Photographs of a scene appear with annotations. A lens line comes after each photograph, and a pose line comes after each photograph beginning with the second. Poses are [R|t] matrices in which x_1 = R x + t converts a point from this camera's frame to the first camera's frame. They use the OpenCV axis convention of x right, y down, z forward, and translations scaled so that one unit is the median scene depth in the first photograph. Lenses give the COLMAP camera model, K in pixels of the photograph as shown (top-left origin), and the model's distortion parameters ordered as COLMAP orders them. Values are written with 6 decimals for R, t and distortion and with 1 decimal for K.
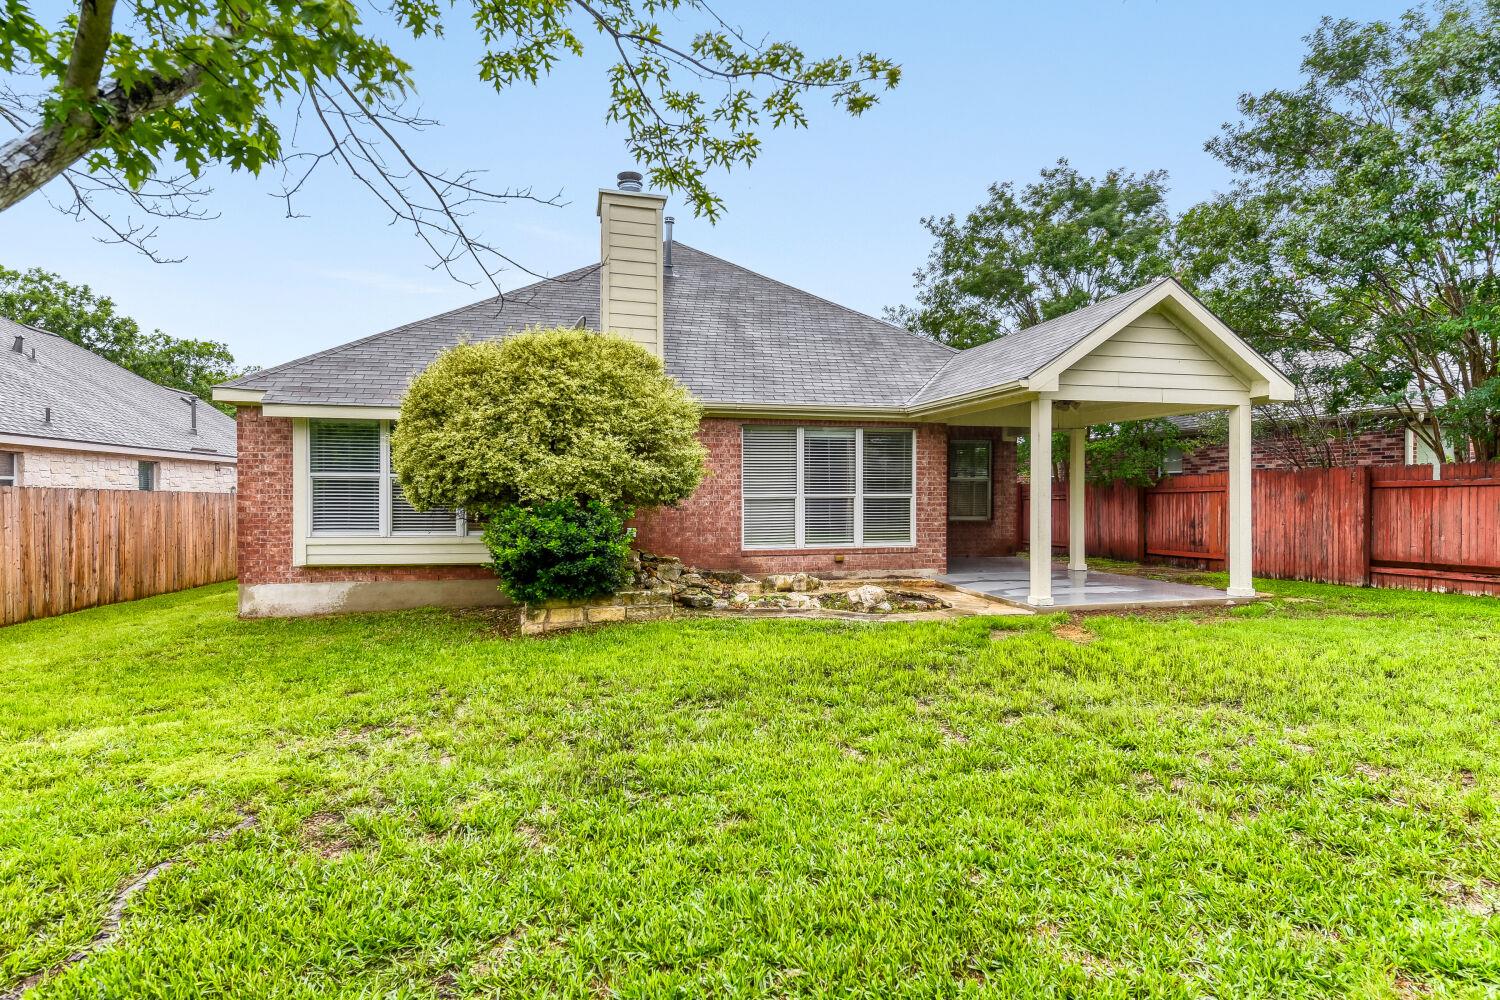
lens RADIAL K [[788.4, 0, 755.3], [0, 788.4, 489.8], [0, 0, 1]] dist [-0.000372, 0.000060]
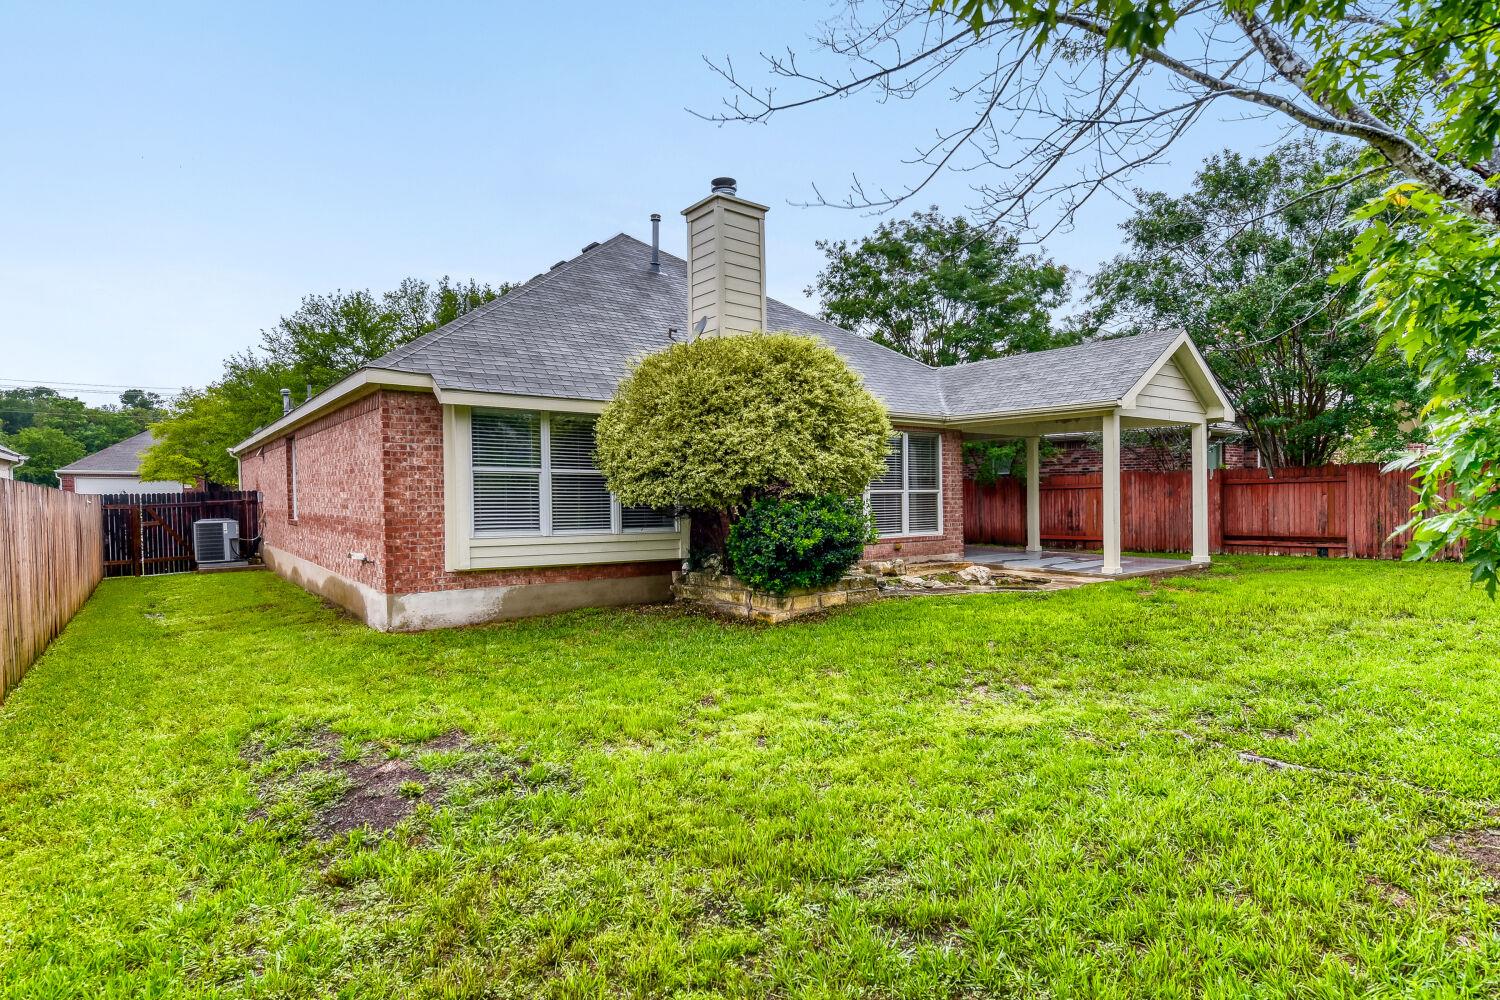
lens RADIAL K [[788.4, 0, 755.1], [0, 788.4, 511.4], [0, 0, 1]] dist [-0.000372, 0.000060]
pose [[0.919484, -0.013930, 0.392881, -0.609049], [0.004255, 0.999666, 0.025484, 0.007223], [-0.393105, -0.021761, 0.919236, 0.039193]]
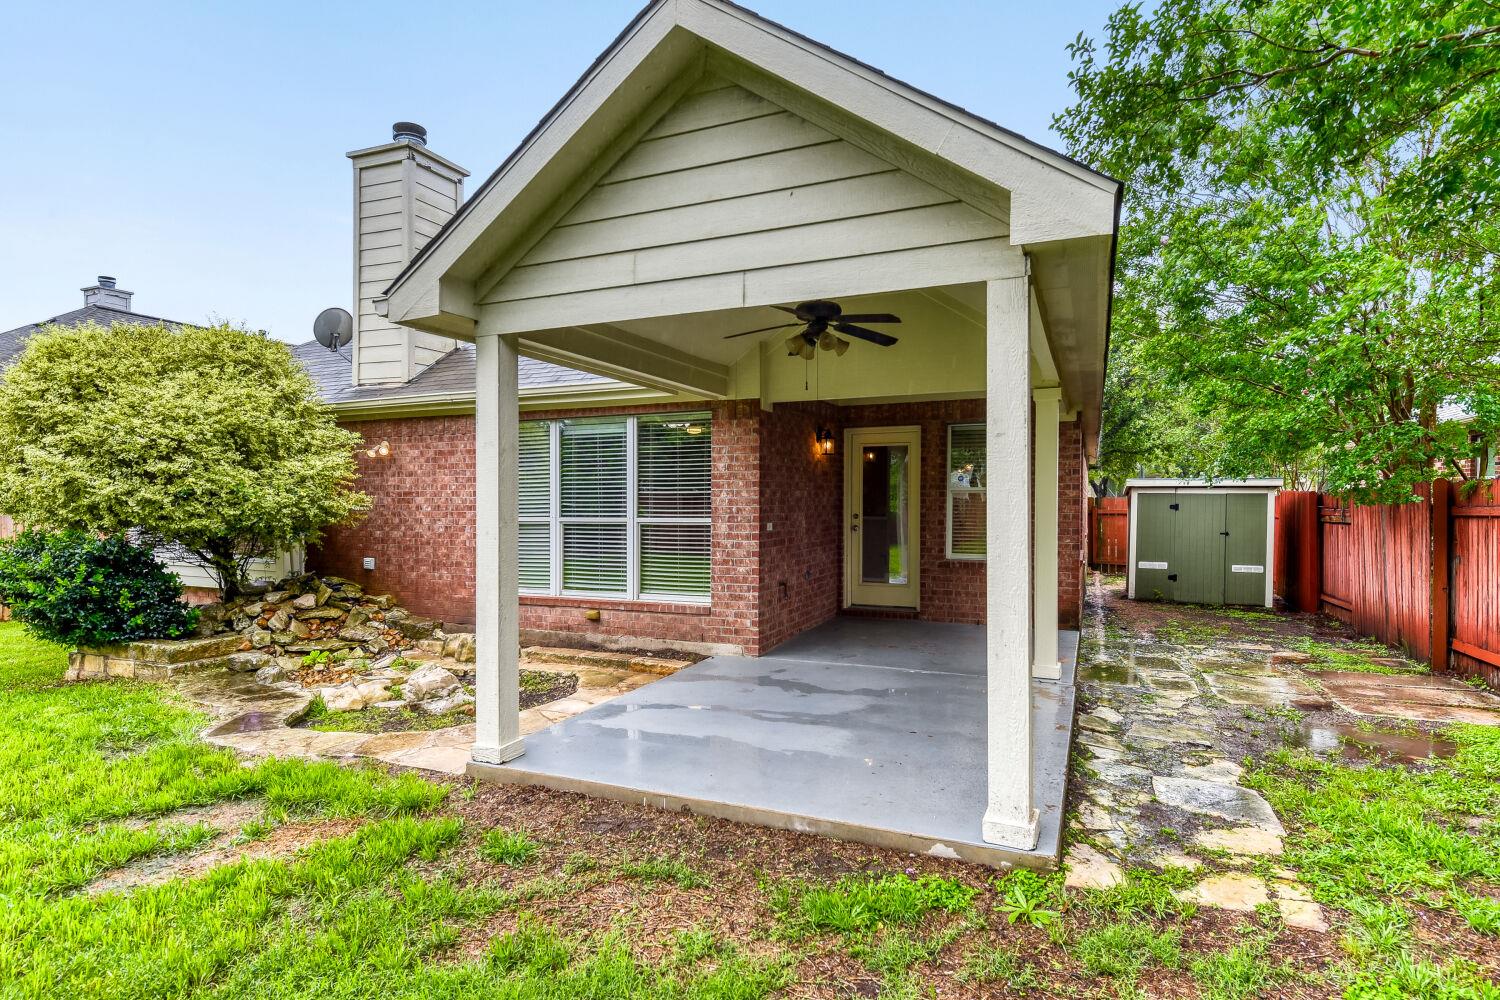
lens RADIAL K [[788.4, 0, 749.6], [0, 788.4, 498.6], [0, 0, 1]] dist [-0.000372, 0.000060]
pose [[0.801449, -0.002074, -0.598060, 0.699158], [0.004633, 0.999986, 0.002739, -0.013948], [0.598045, -0.004966, 0.801447, 0.629110]]
